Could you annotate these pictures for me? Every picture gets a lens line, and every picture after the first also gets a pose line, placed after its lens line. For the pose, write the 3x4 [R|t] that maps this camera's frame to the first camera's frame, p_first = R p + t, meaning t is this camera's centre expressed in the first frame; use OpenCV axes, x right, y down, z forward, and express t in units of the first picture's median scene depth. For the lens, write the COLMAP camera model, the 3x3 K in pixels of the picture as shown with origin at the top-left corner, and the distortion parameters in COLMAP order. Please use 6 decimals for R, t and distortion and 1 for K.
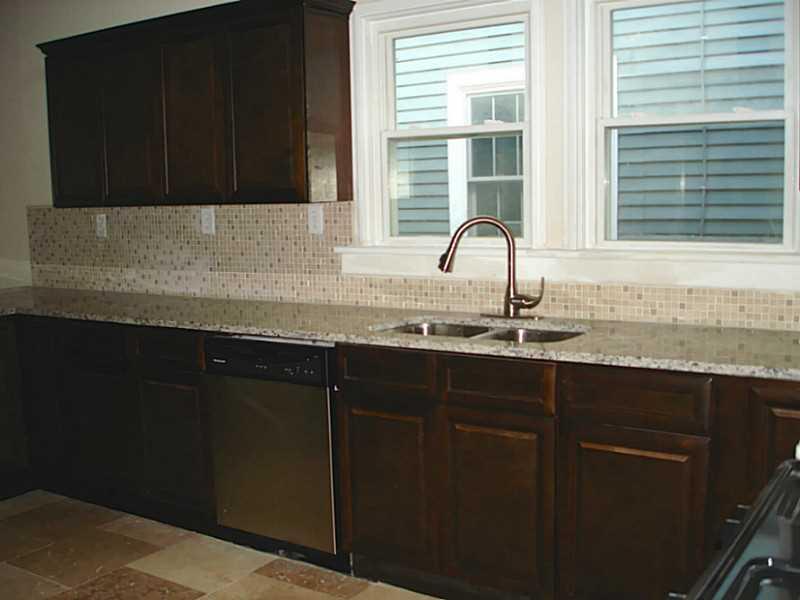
lens RADIAL K [[917.3, 0, 408.3], [0, 917.3, 296.7], [0, 0, 1]] dist [-0.091000, 0.000000]
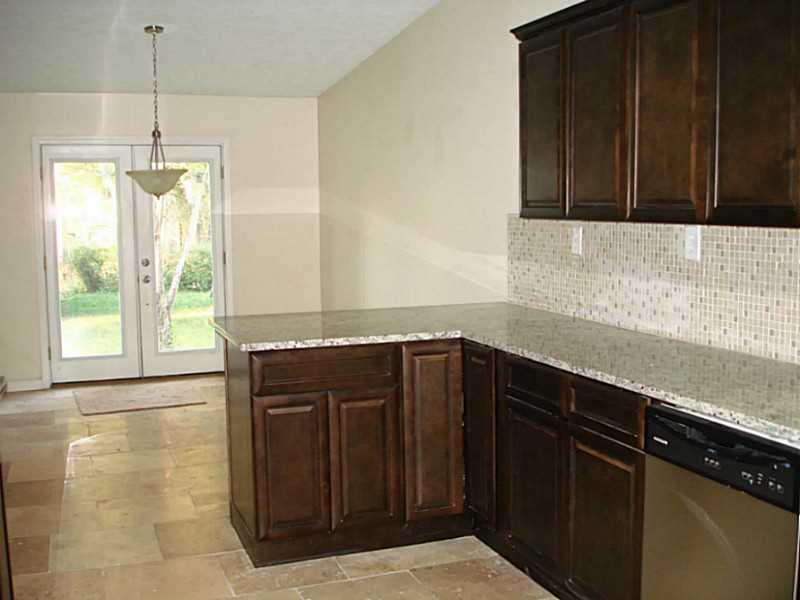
lens RADIAL K [[917.3, 0, 406.7], [0, 917.3, 299.9], [0, 0, 1]] dist [-0.091000, 0.000000]
pose [[0.819716, 0.080984, -0.567016, 0.023038], [-0.082263, 0.996336, 0.023377, -0.033257], [0.566832, 0.027482, 0.823375, 0.228932]]
